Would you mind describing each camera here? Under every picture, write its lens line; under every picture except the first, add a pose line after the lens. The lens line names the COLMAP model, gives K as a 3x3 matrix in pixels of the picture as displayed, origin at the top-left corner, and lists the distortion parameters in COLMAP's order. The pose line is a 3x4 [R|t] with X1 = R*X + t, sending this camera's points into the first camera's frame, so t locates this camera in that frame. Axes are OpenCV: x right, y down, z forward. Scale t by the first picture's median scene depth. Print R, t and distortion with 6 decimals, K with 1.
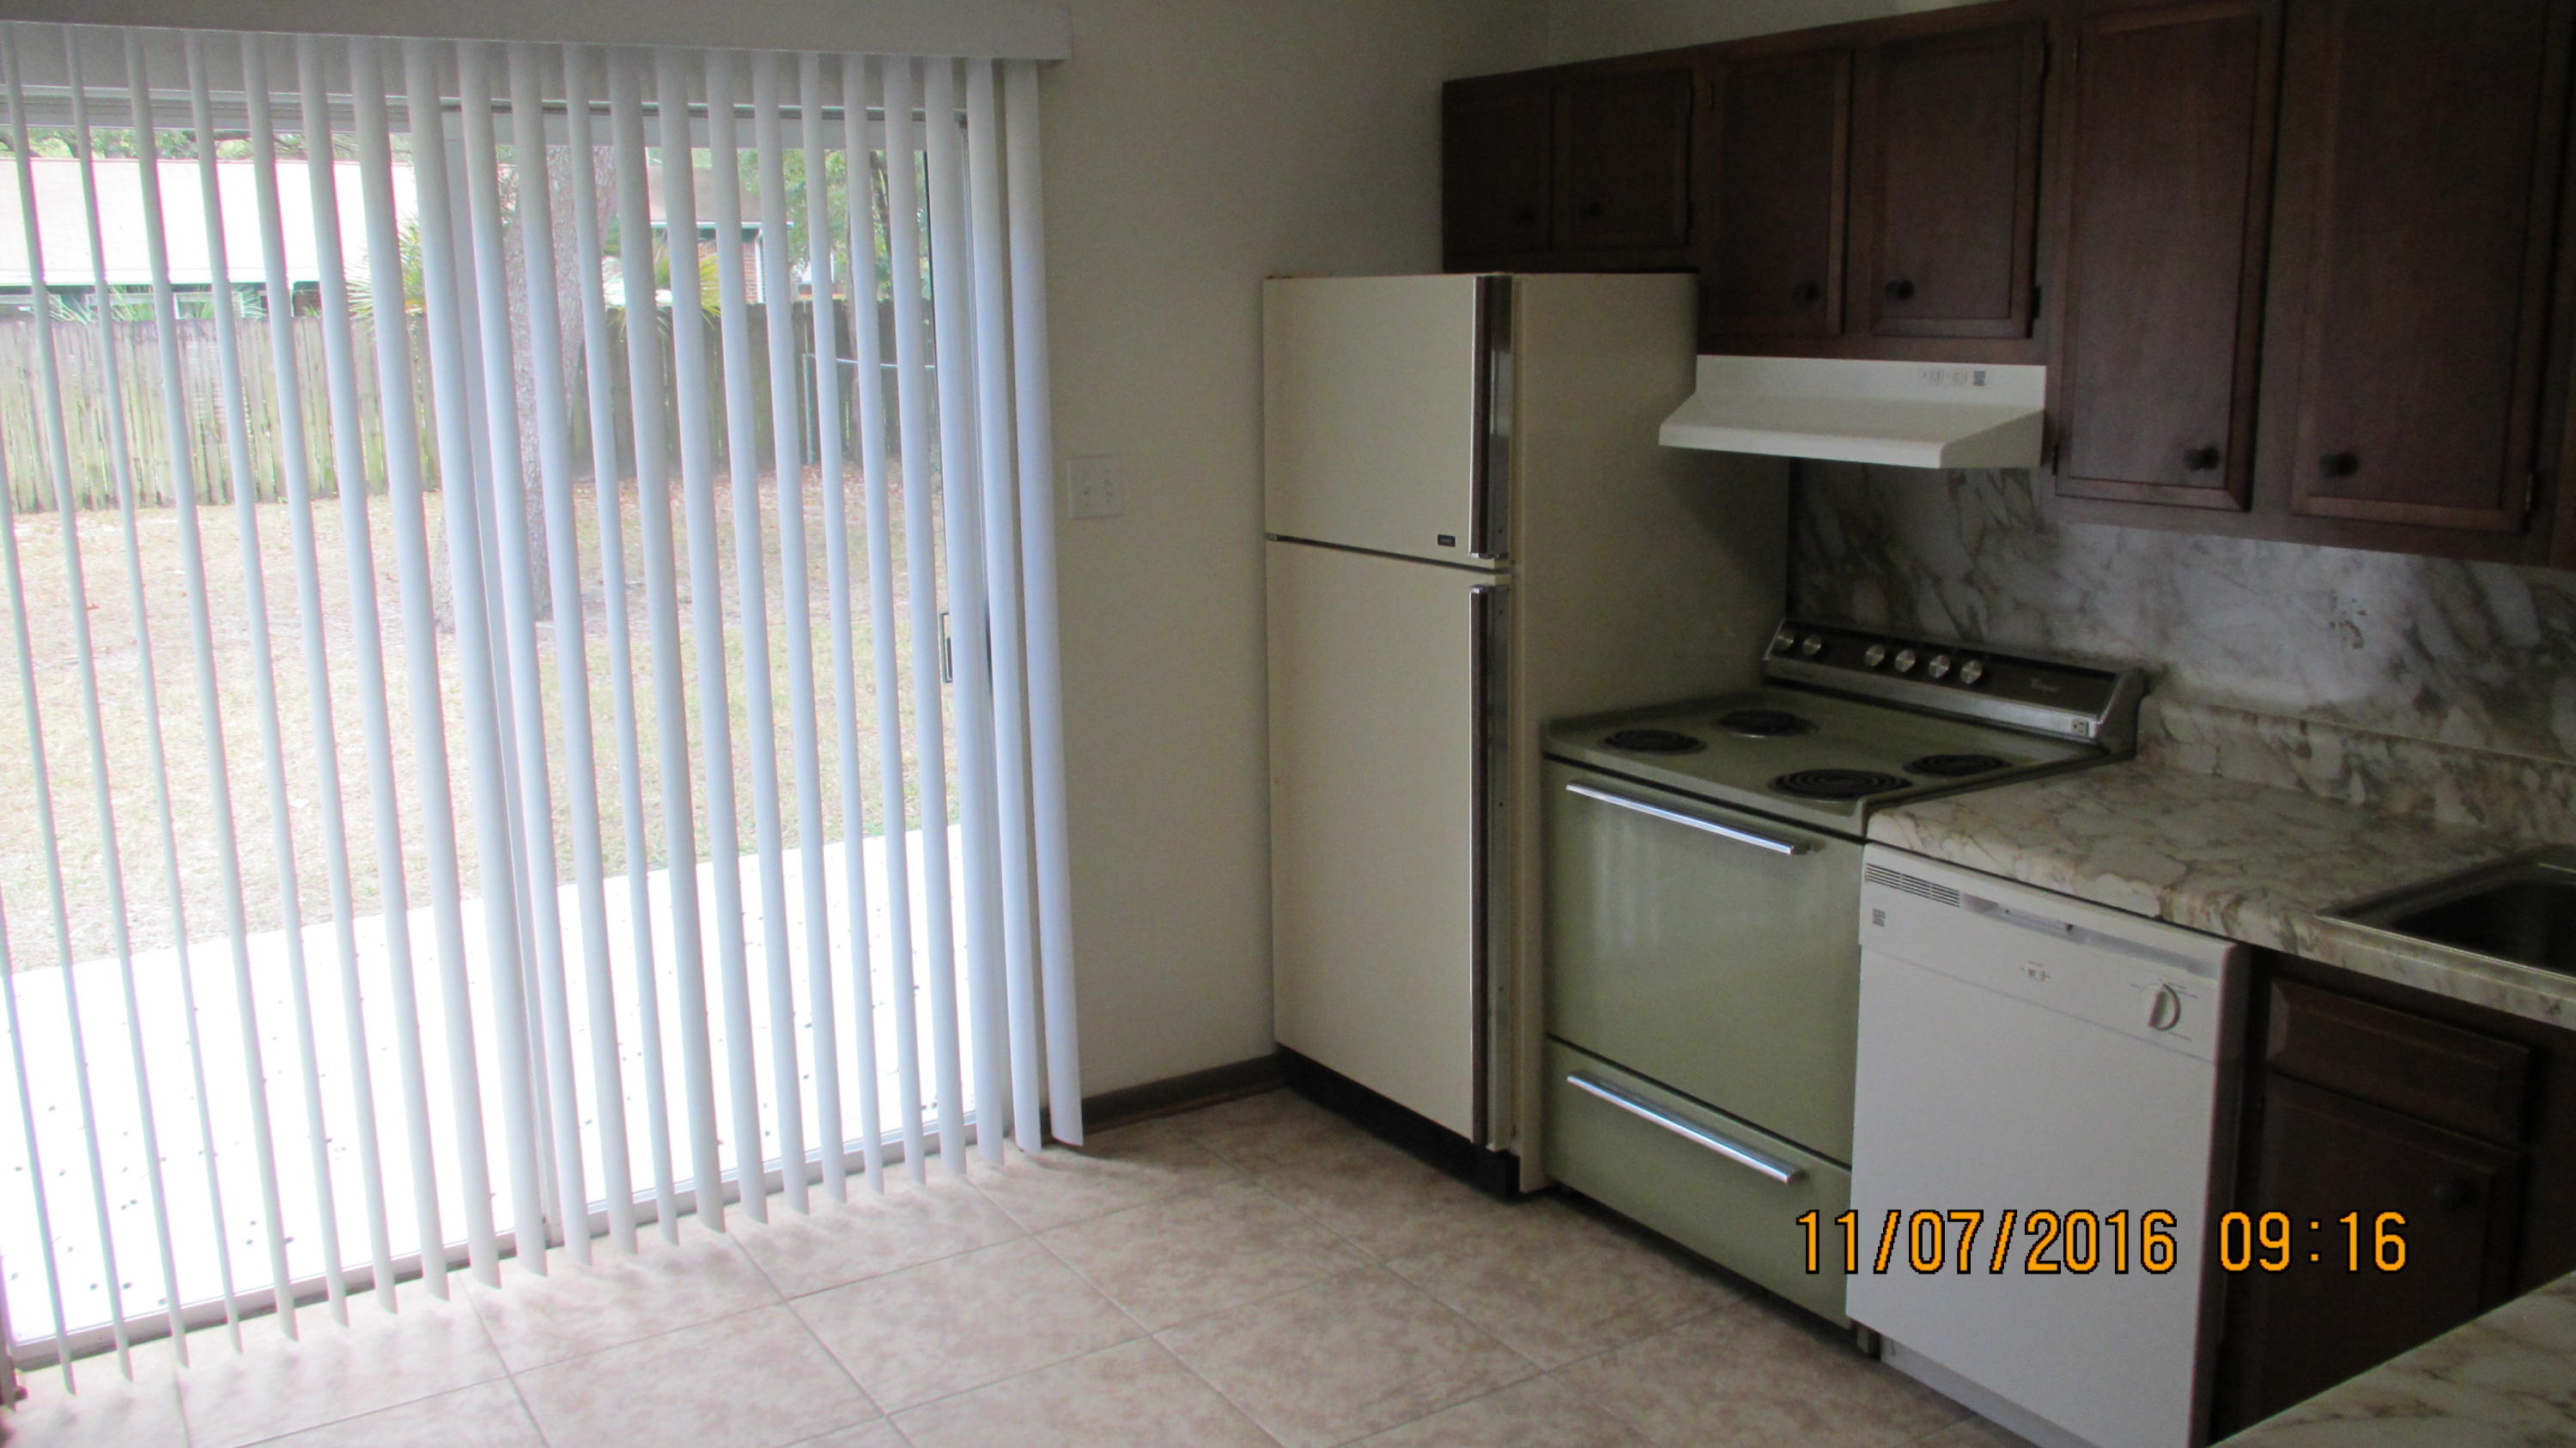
lens RADIAL K [[2106.2, 0, 1288.0], [0, 2106.2, 724.0], [0, 0, 1]] dist [-0.009017, 0.000462]
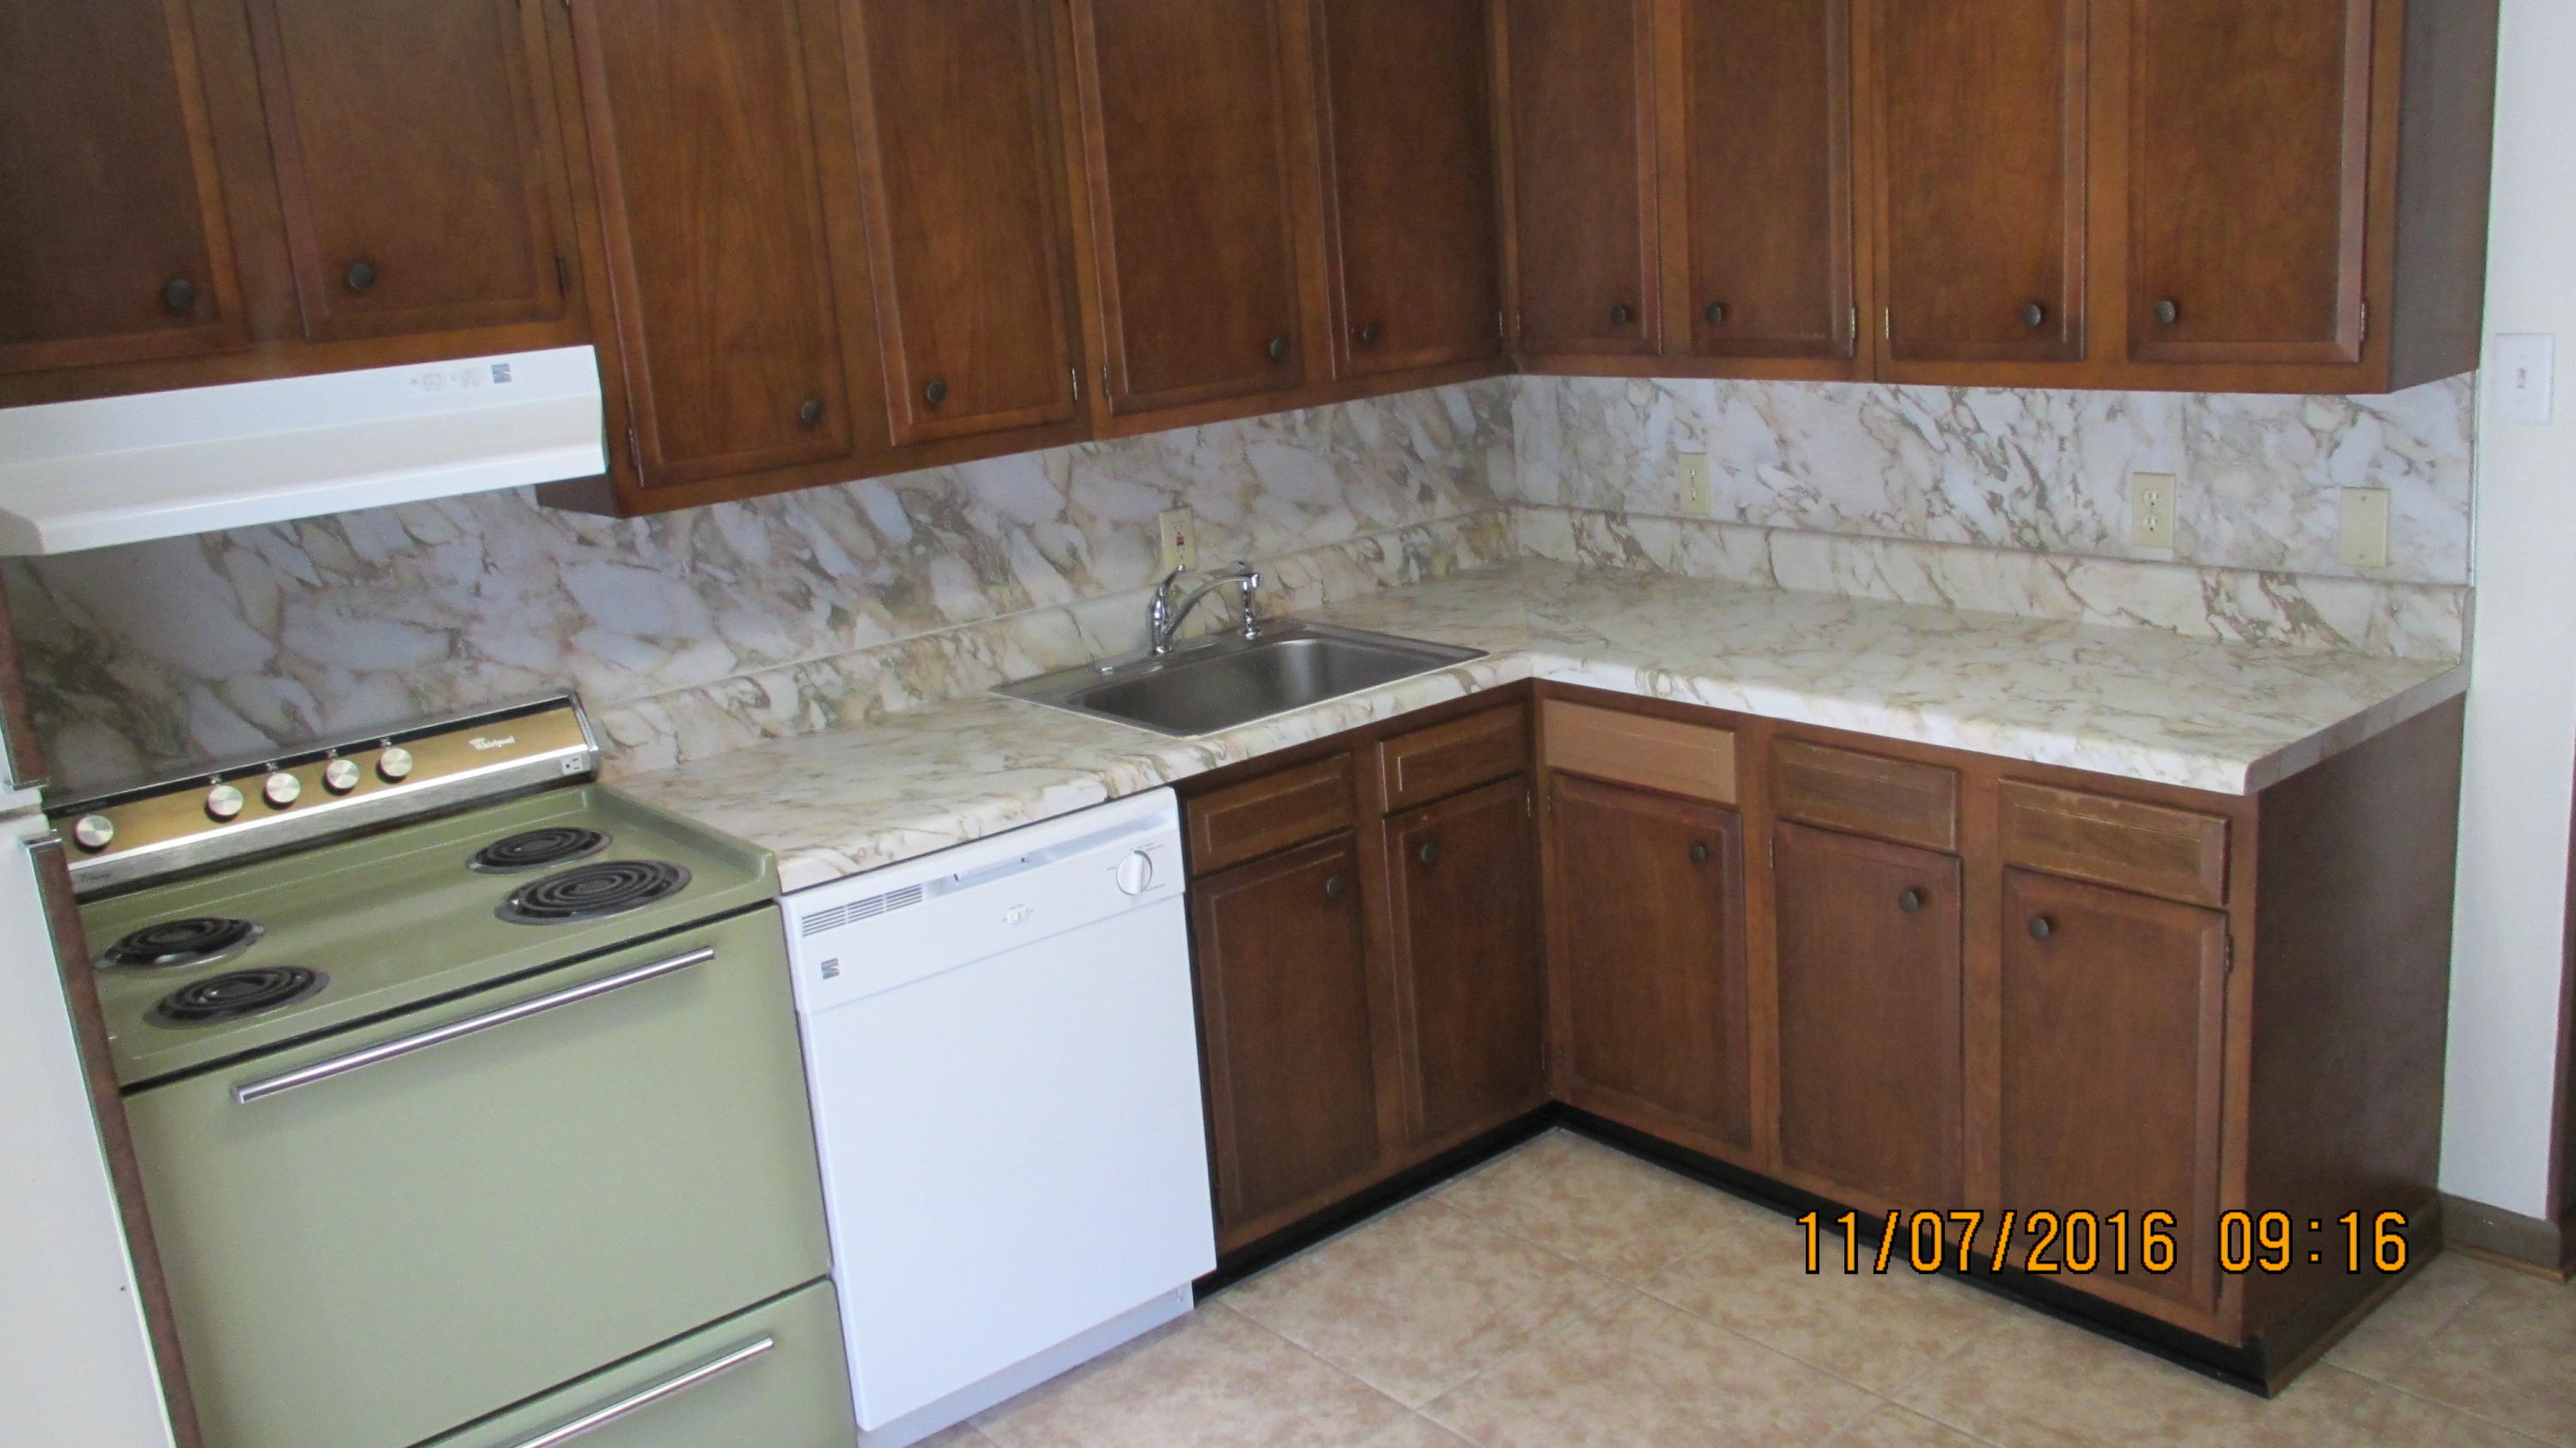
lens RADIAL K [[2163.3, 0, 1288.0], [0, 2163.3, 724.0], [0, 0, 1]] dist [-0.011927, 0.009112]
pose [[-0.138536, -0.212338, 0.967326, -0.615989], [0.276934, 0.929475, 0.243690, -0.174738], [-0.950850, 0.301645, -0.069962, 0.894901]]
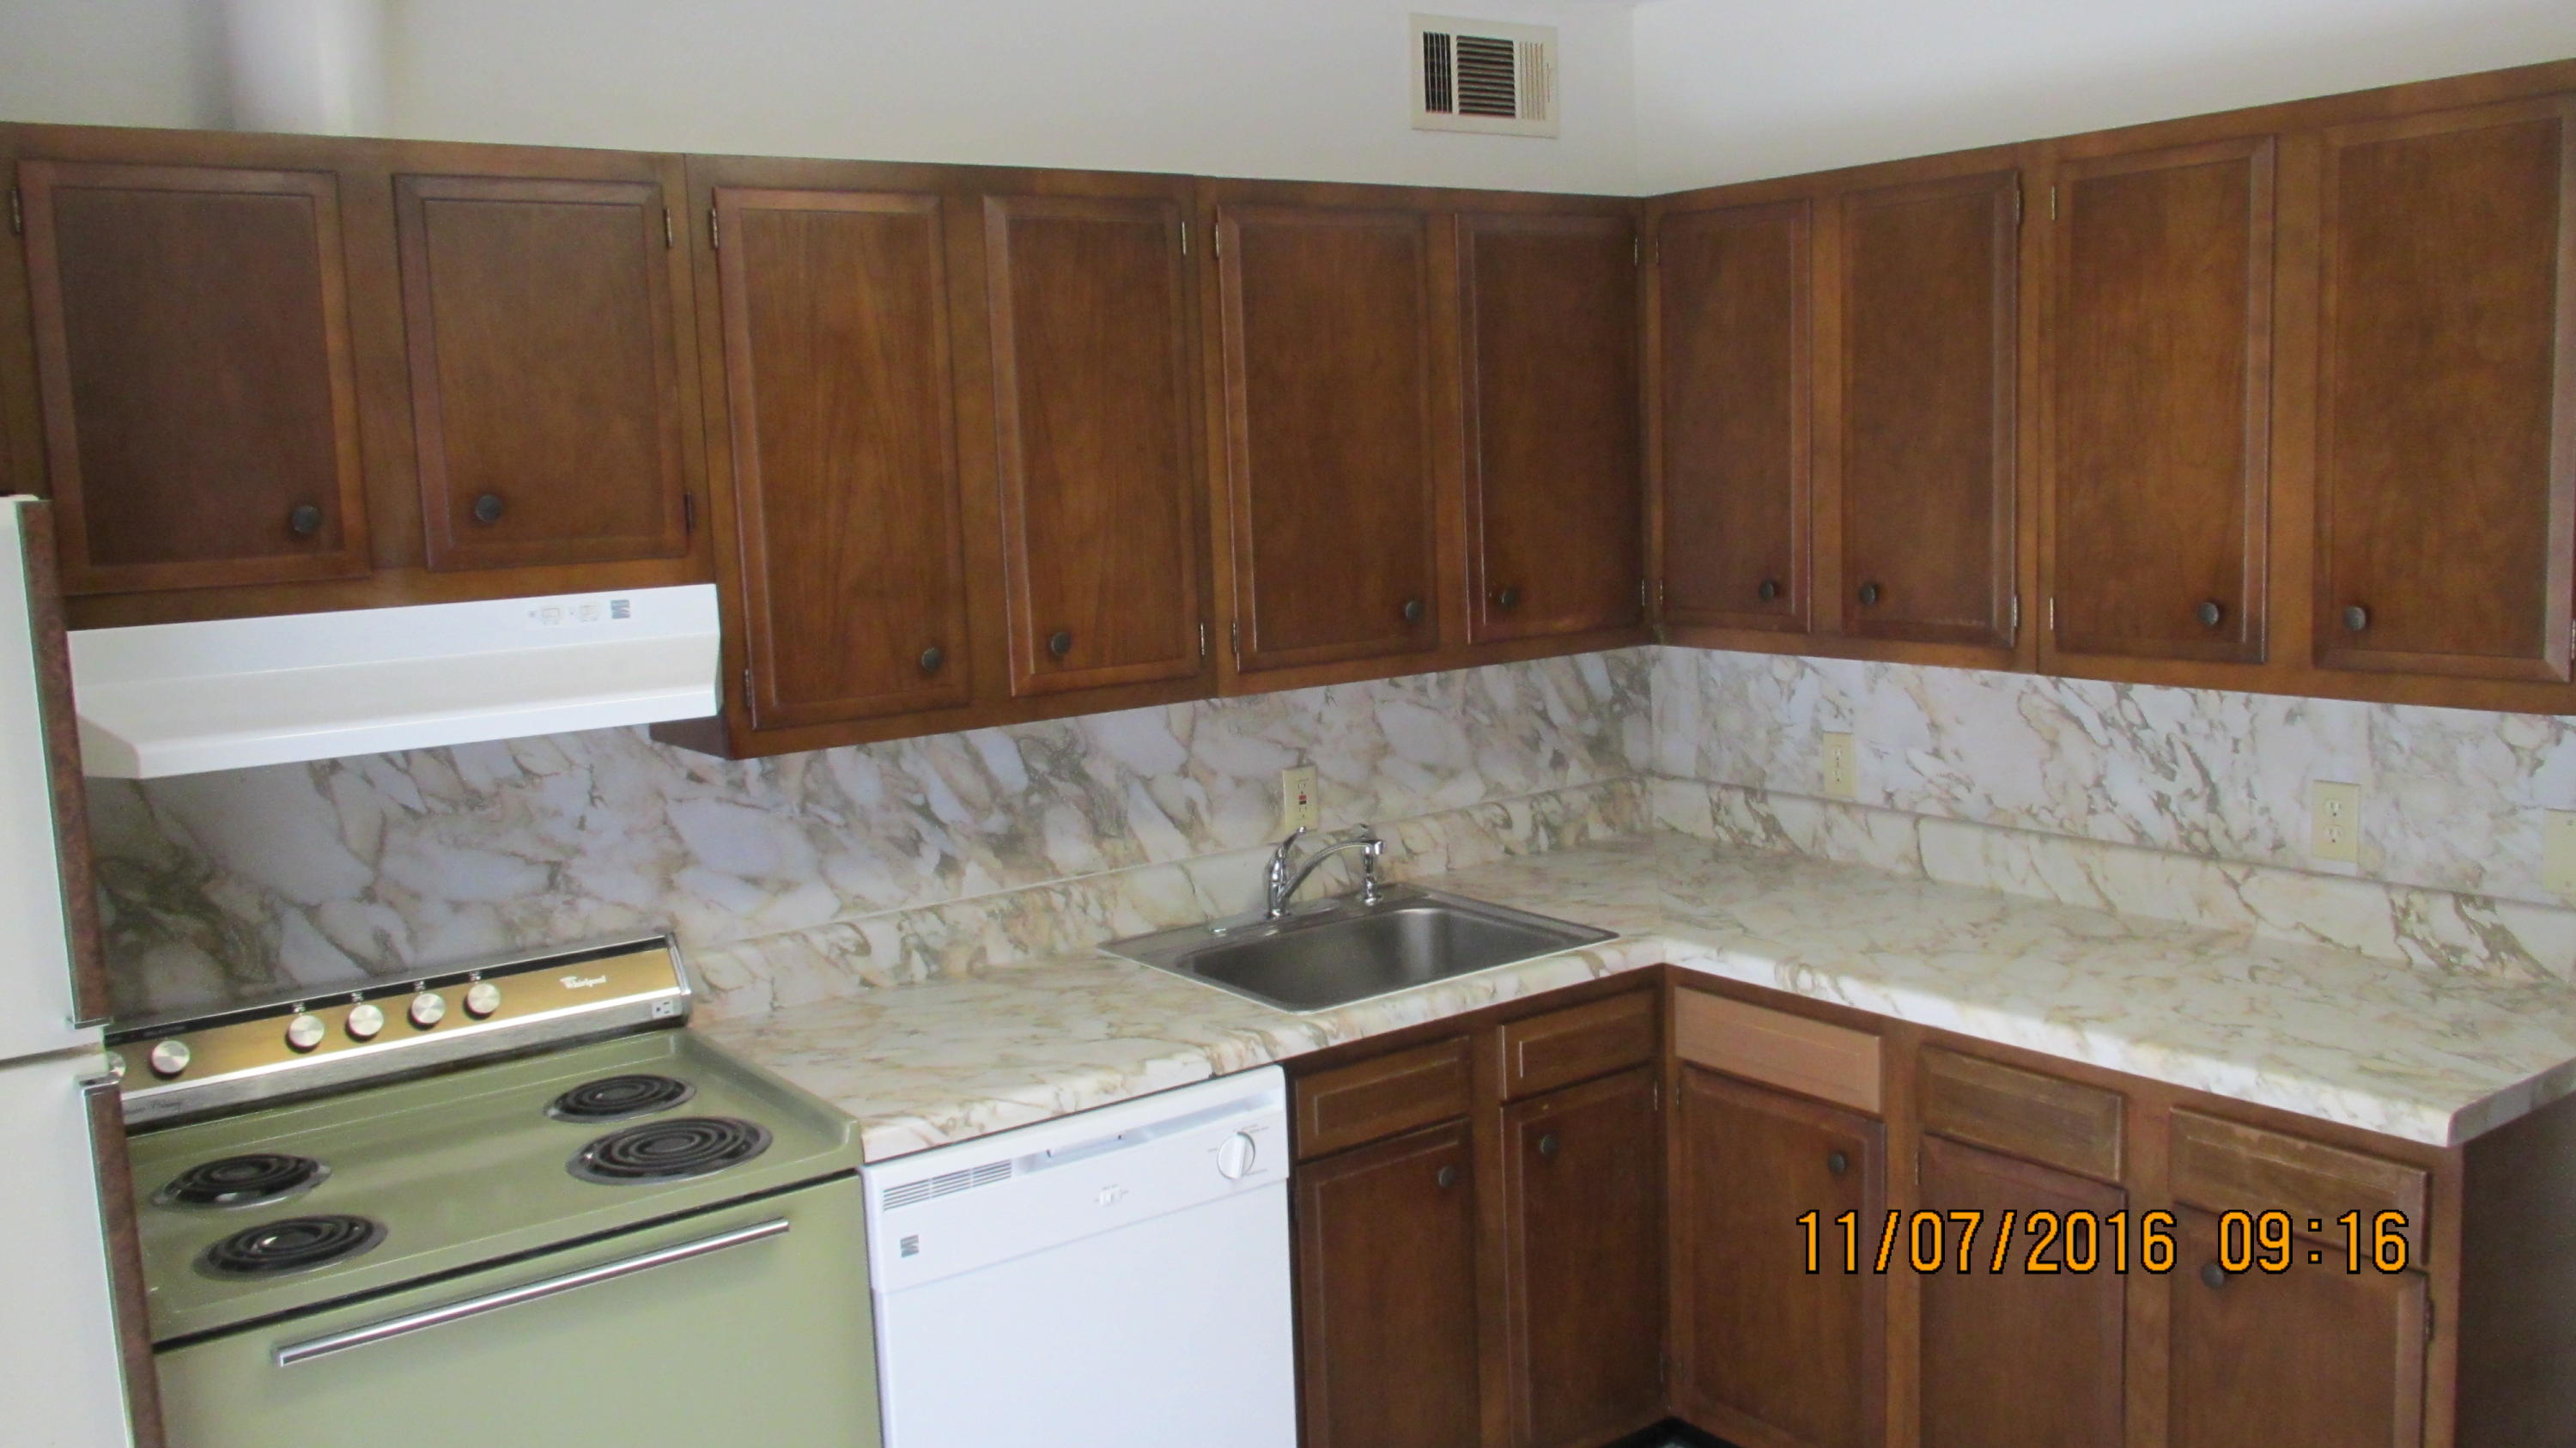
lens RADIAL K [[2163.3, 0, 1288.0], [0, 2163.3, 724.0], [0, 0, 1]] dist [-0.011927, 0.009112]
pose [[-0.076261, -0.113958, 0.990554, -0.569363], [0.240816, 0.961932, 0.129206, -0.185600], [-0.967570, 0.248395, -0.045915, 0.887549]]
